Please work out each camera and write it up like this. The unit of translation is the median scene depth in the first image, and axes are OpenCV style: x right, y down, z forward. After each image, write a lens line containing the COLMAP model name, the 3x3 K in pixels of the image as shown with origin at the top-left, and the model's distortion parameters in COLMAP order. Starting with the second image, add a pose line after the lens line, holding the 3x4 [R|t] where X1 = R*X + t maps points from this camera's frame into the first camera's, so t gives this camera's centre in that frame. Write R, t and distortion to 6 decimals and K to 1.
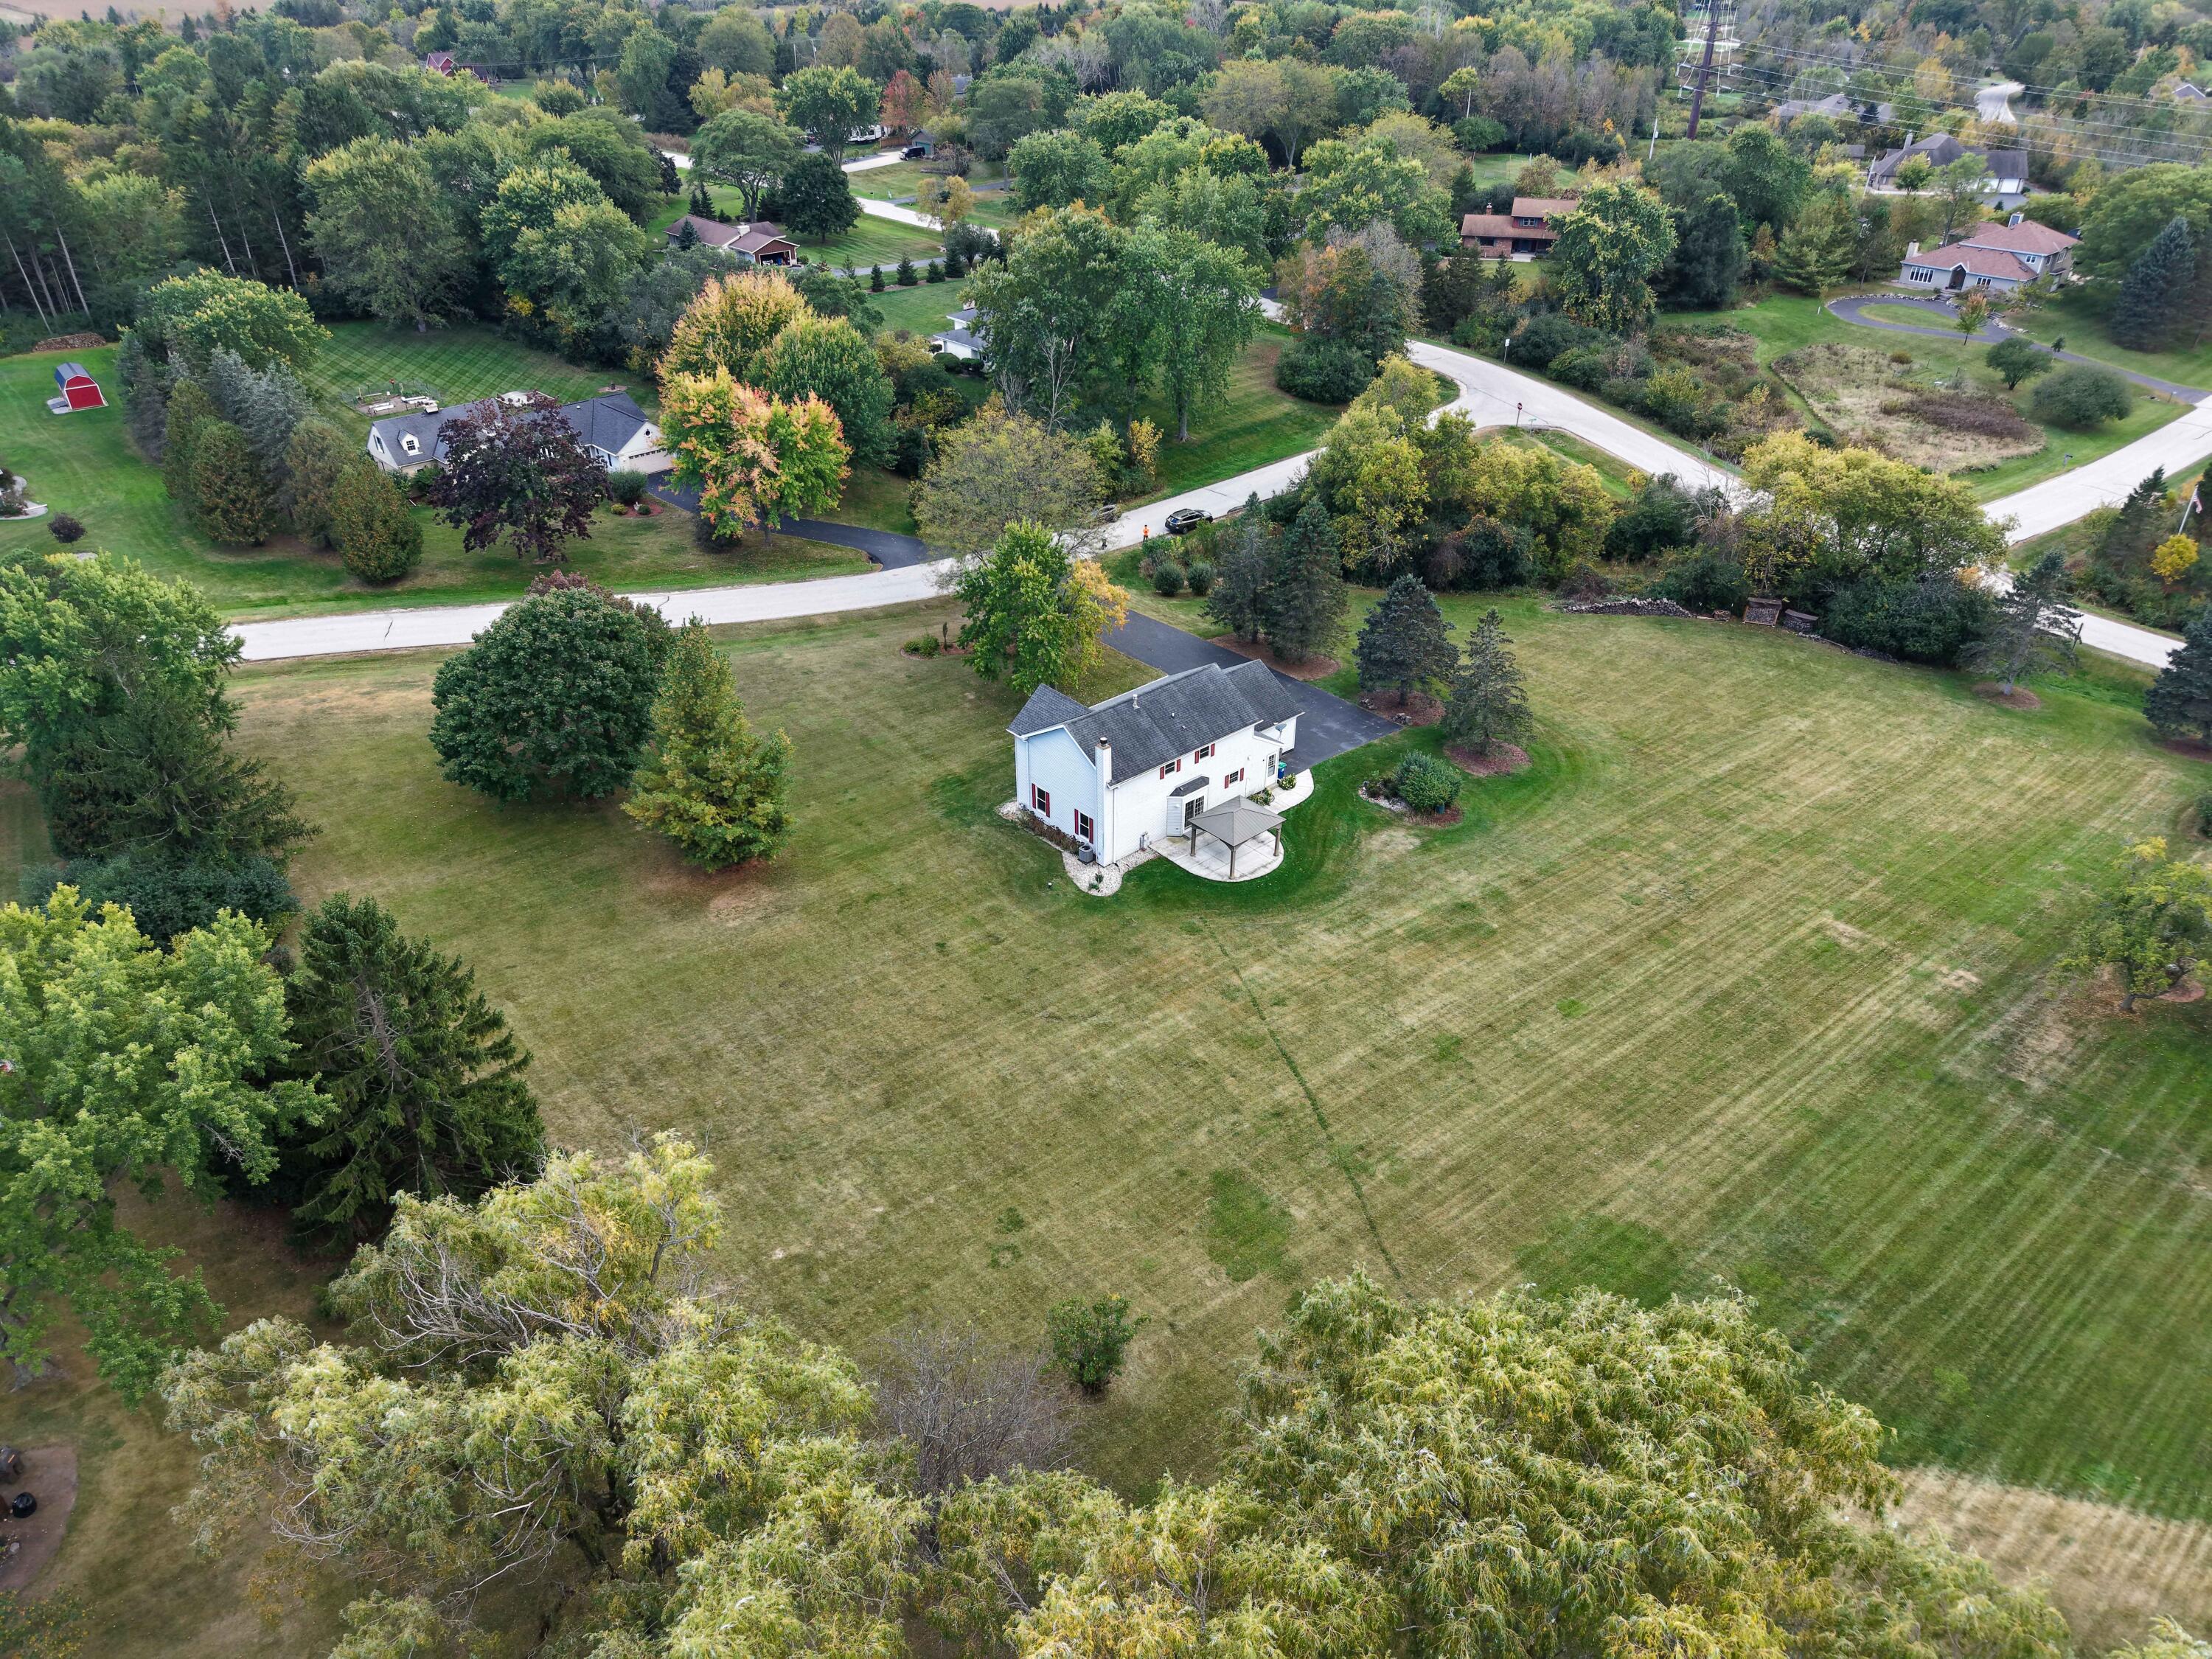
lens RADIAL K [[1488.4, 0, 1103.5], [0, 1488.4, 816.9], [0, 0, 1]] dist [0.030218, -0.029416]
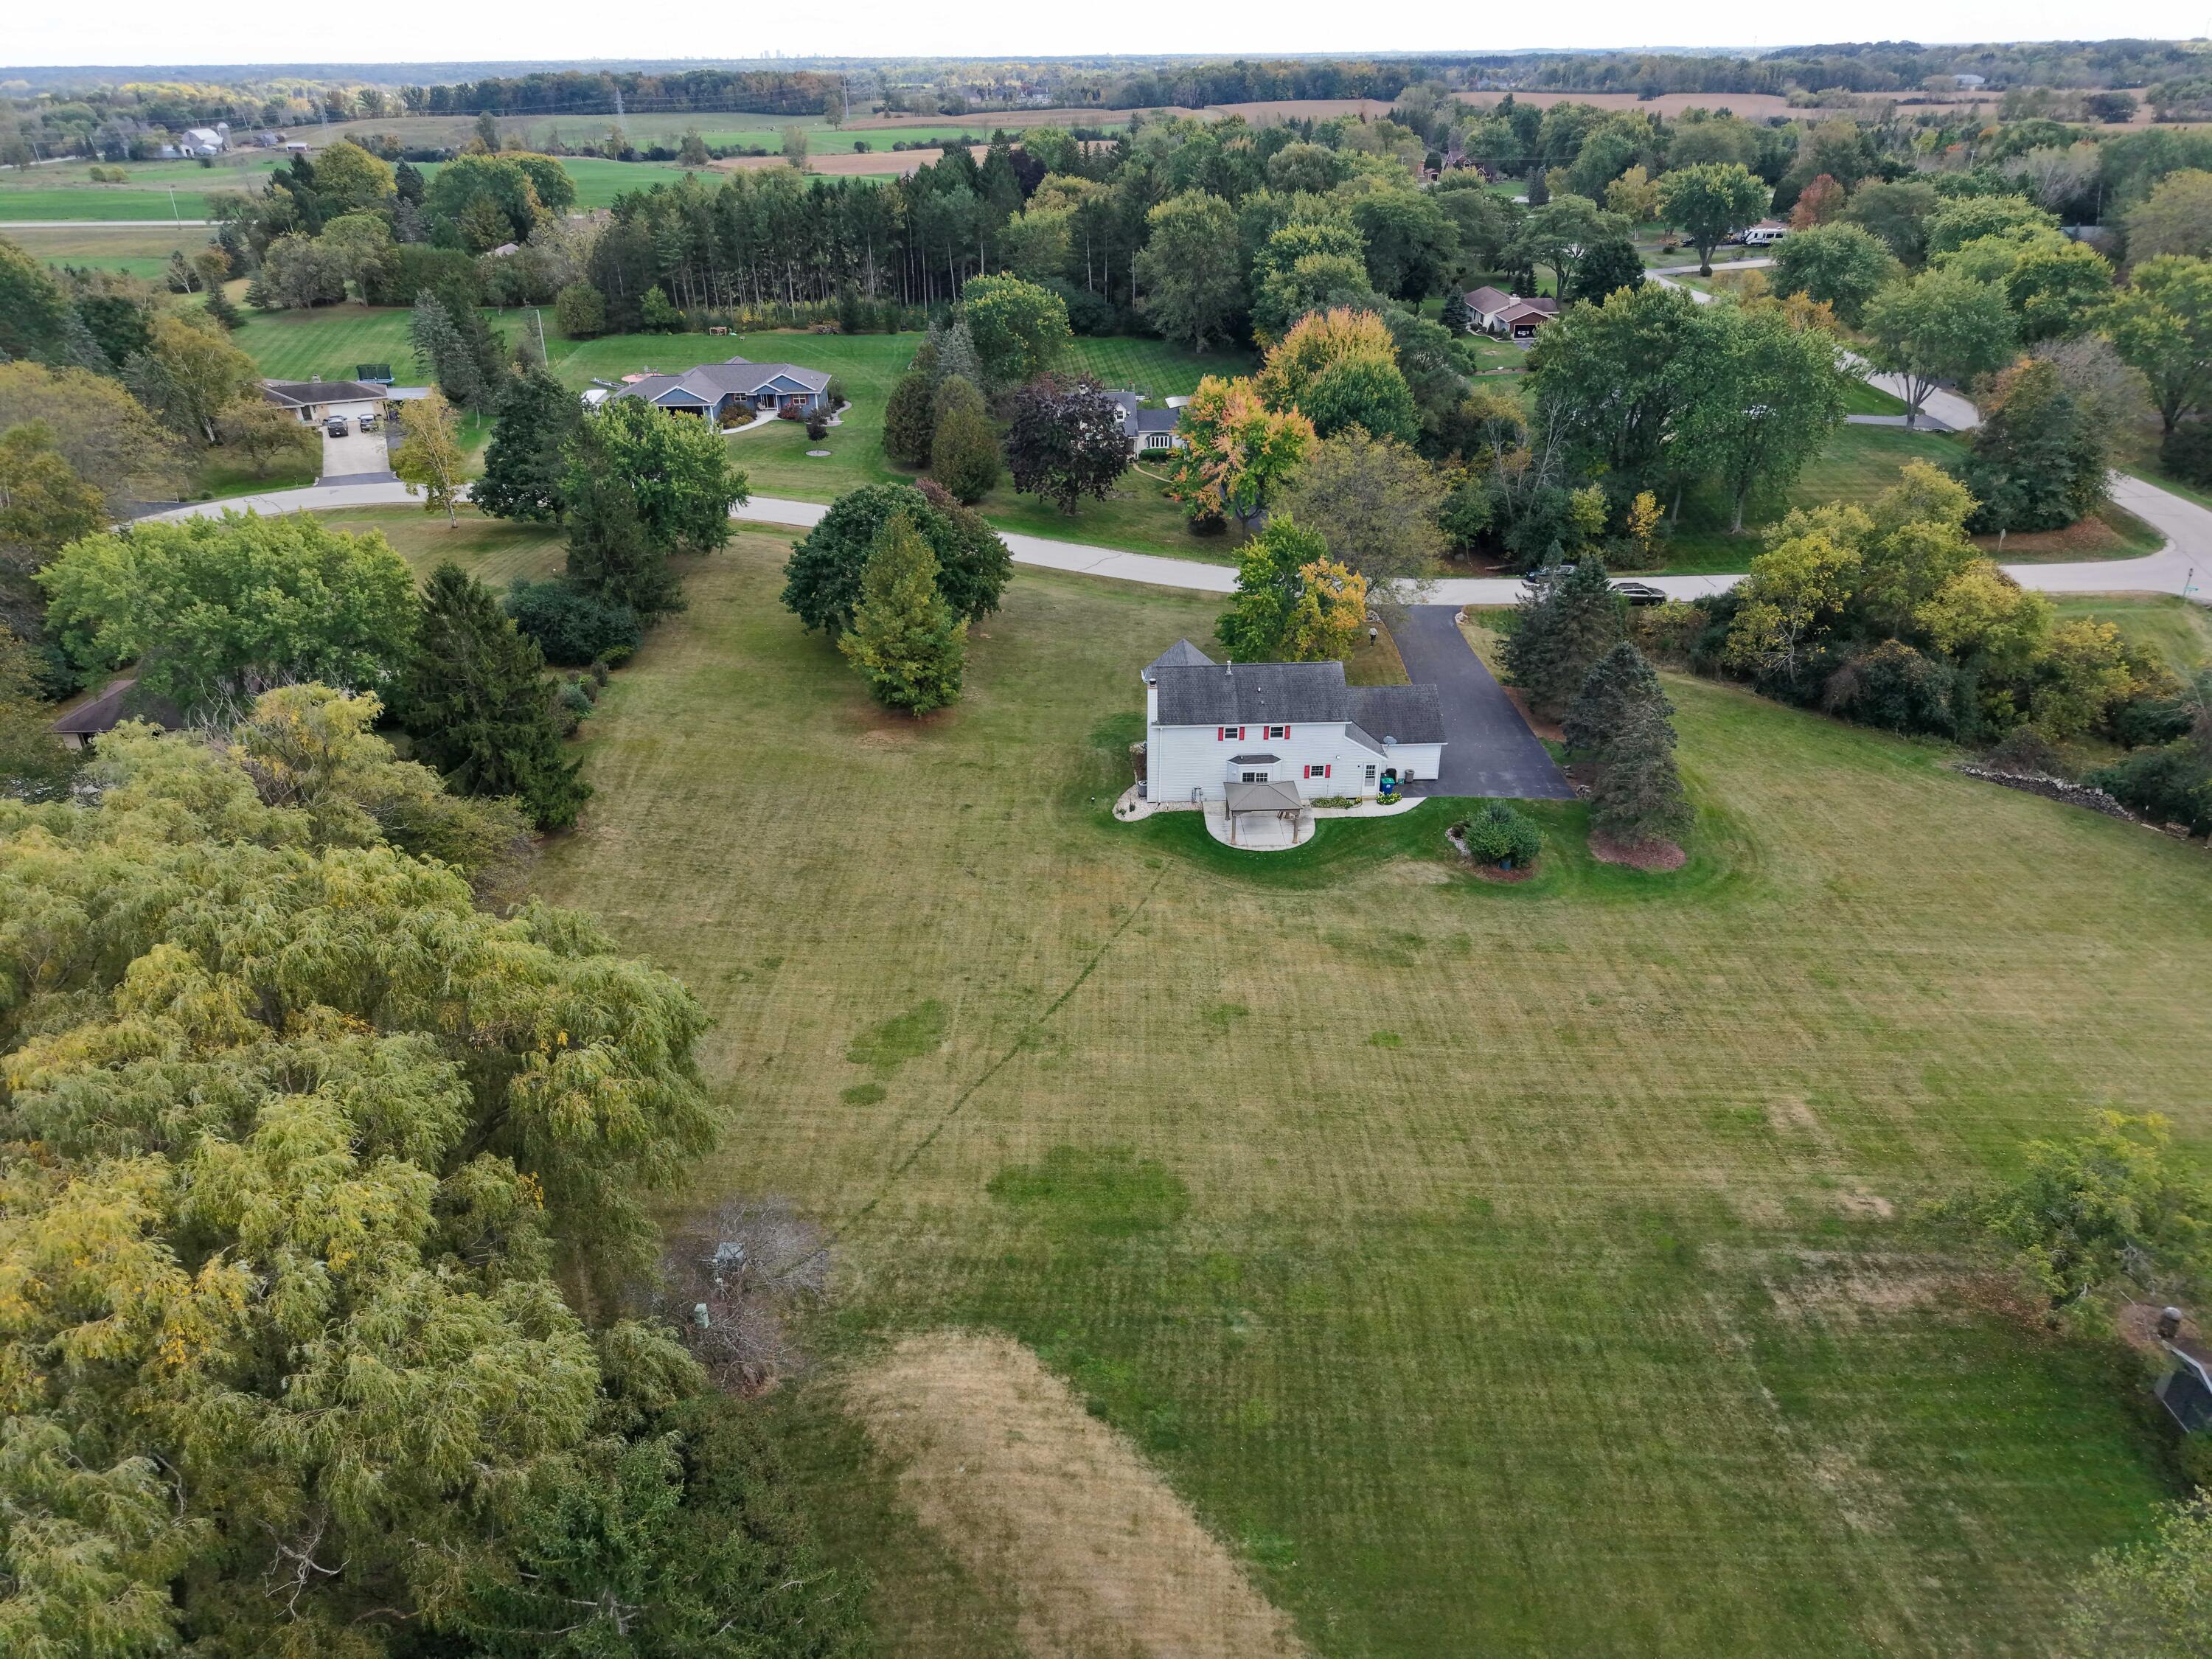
lens RADIAL K [[1504.2, 0, 1103.9], [0, 1504.2, 817.7], [0, 0, 1]] dist [0.009426, -0.004665]
pose [[0.773448, 0.287639, -0.564838, 0.551105], [-0.324308, 0.945217, 0.037259, 0.012509], [0.544612, 0.154363, 0.824360, 0.070210]]
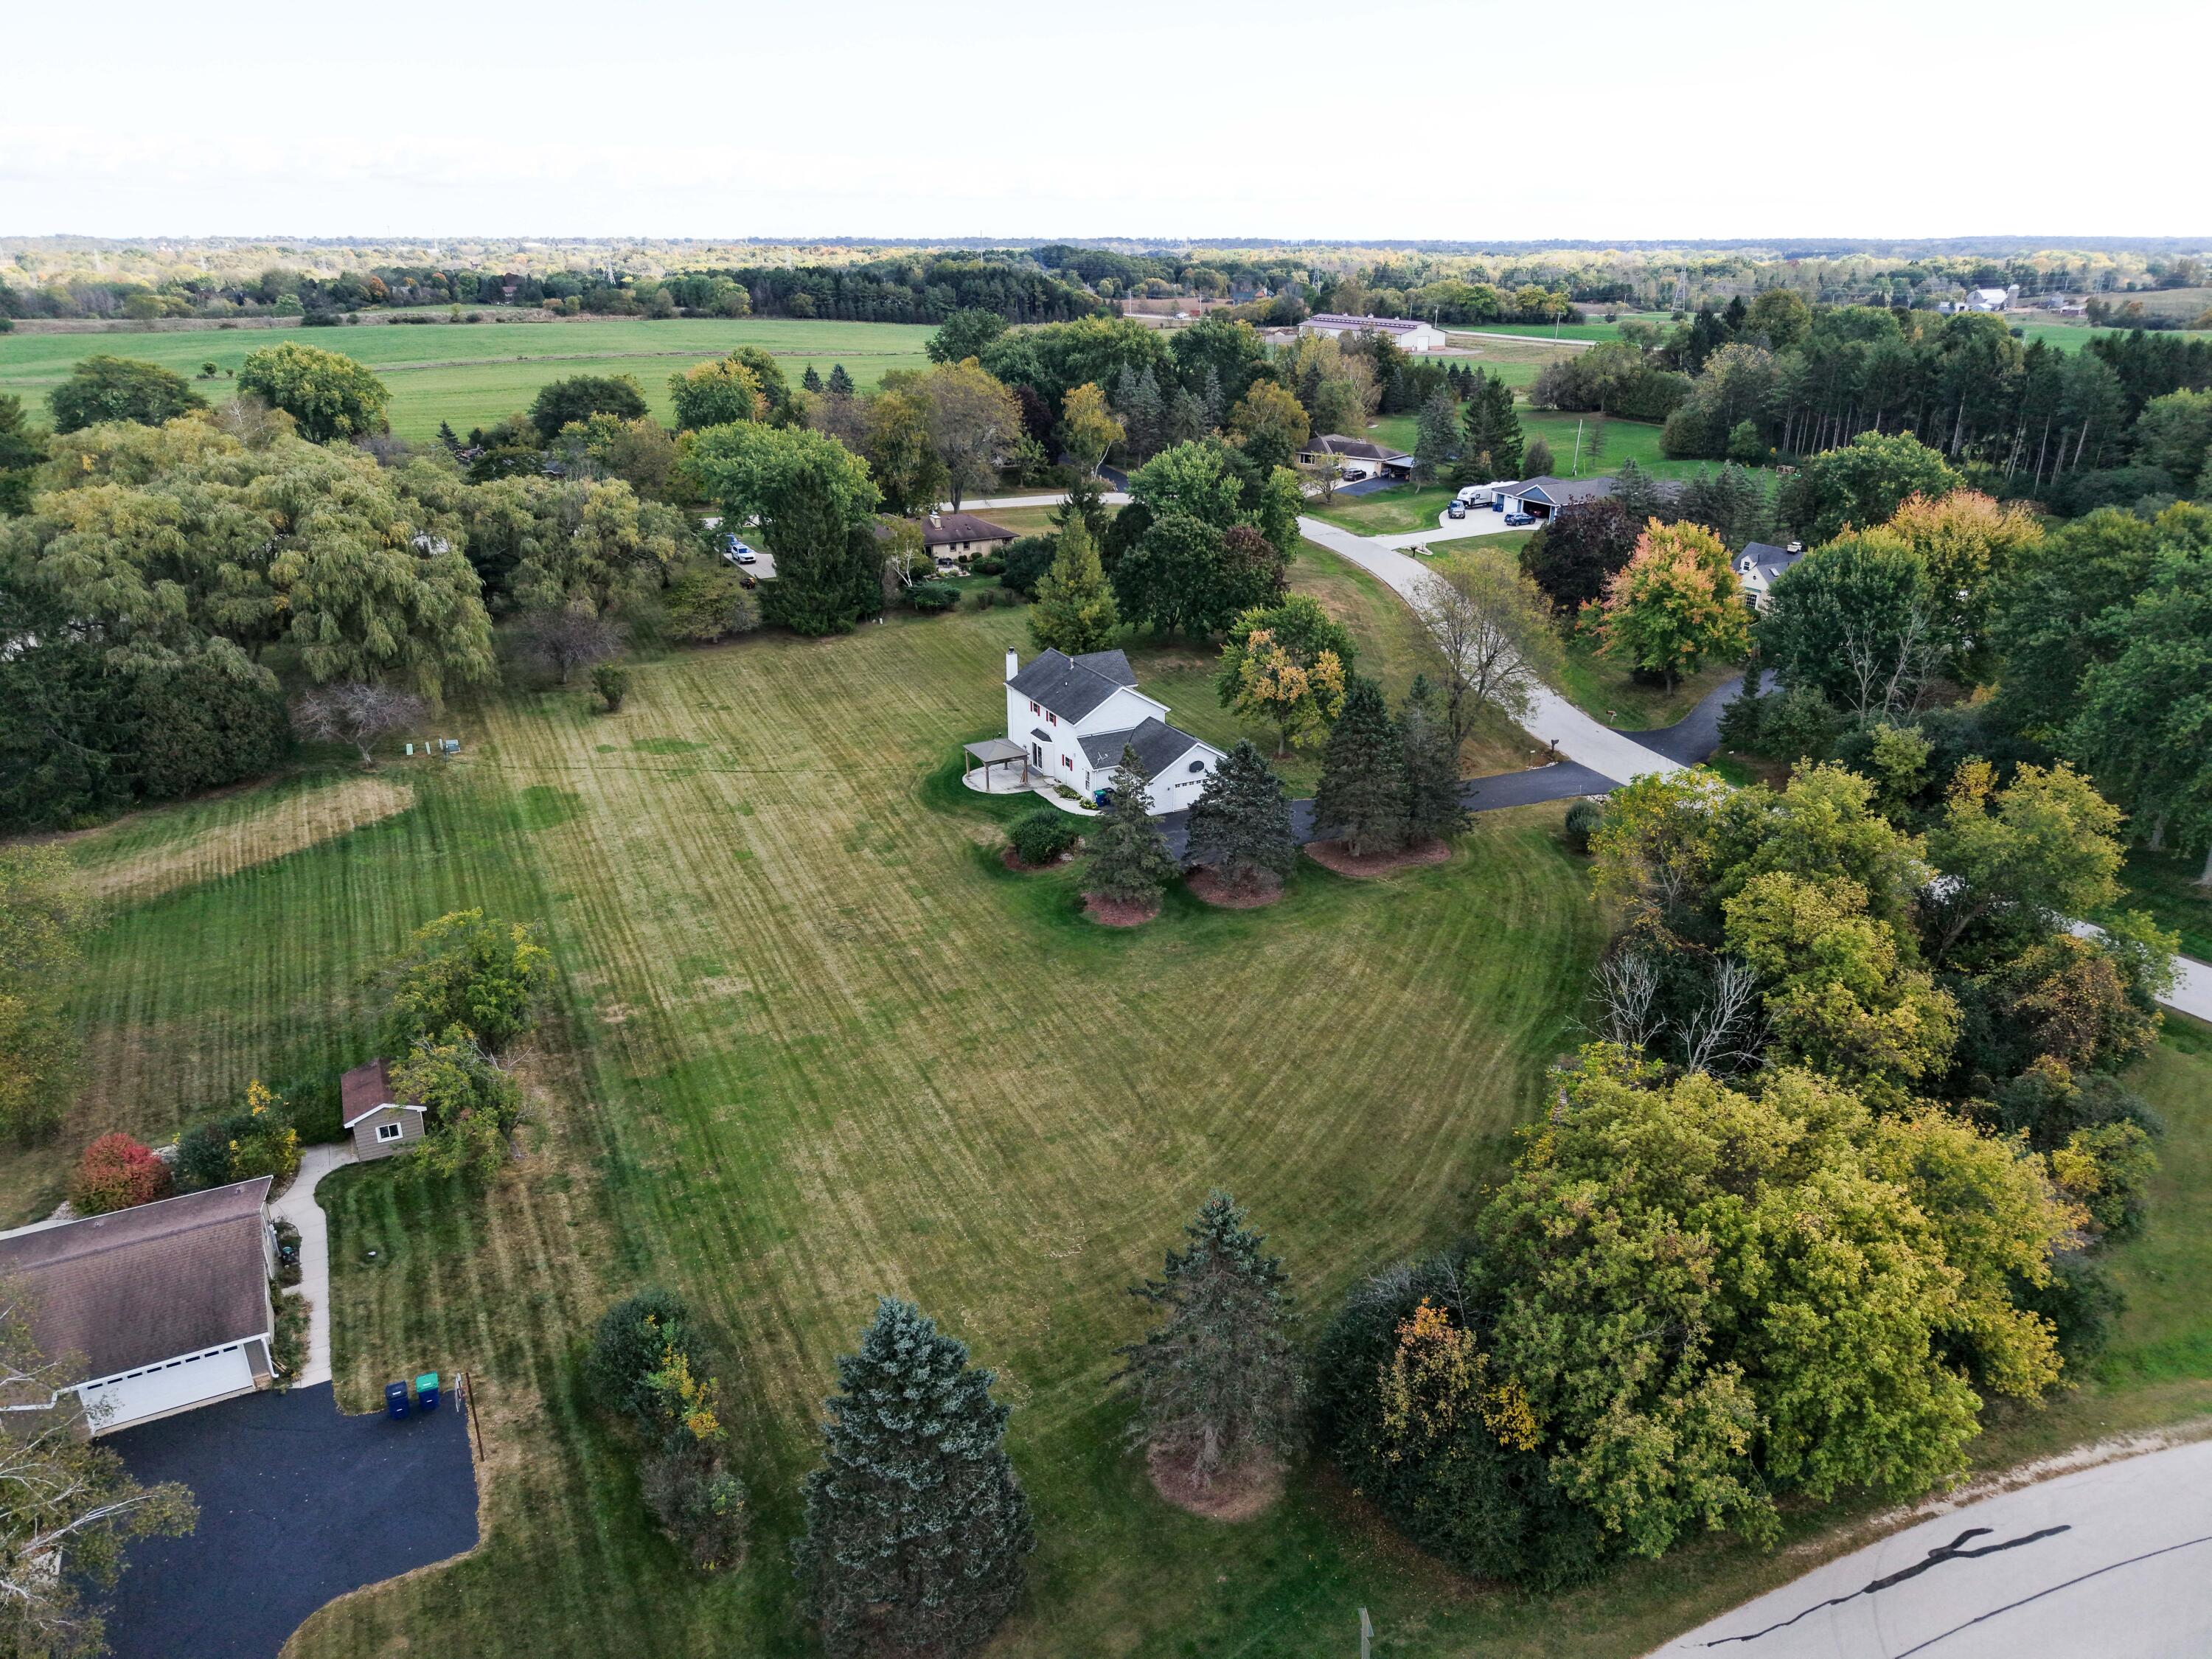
lens RADIAL K [[1488.4, 0, 1103.5], [0, 1488.4, 816.9], [0, 0, 1]] dist [0.030218, -0.029416]
pose [[-0.226935, 0.360694, -0.904655, 1.171049], [-0.503552, 0.751637, 0.426002, -0.514366], [0.833628, 0.552216, 0.011056, 1.005637]]
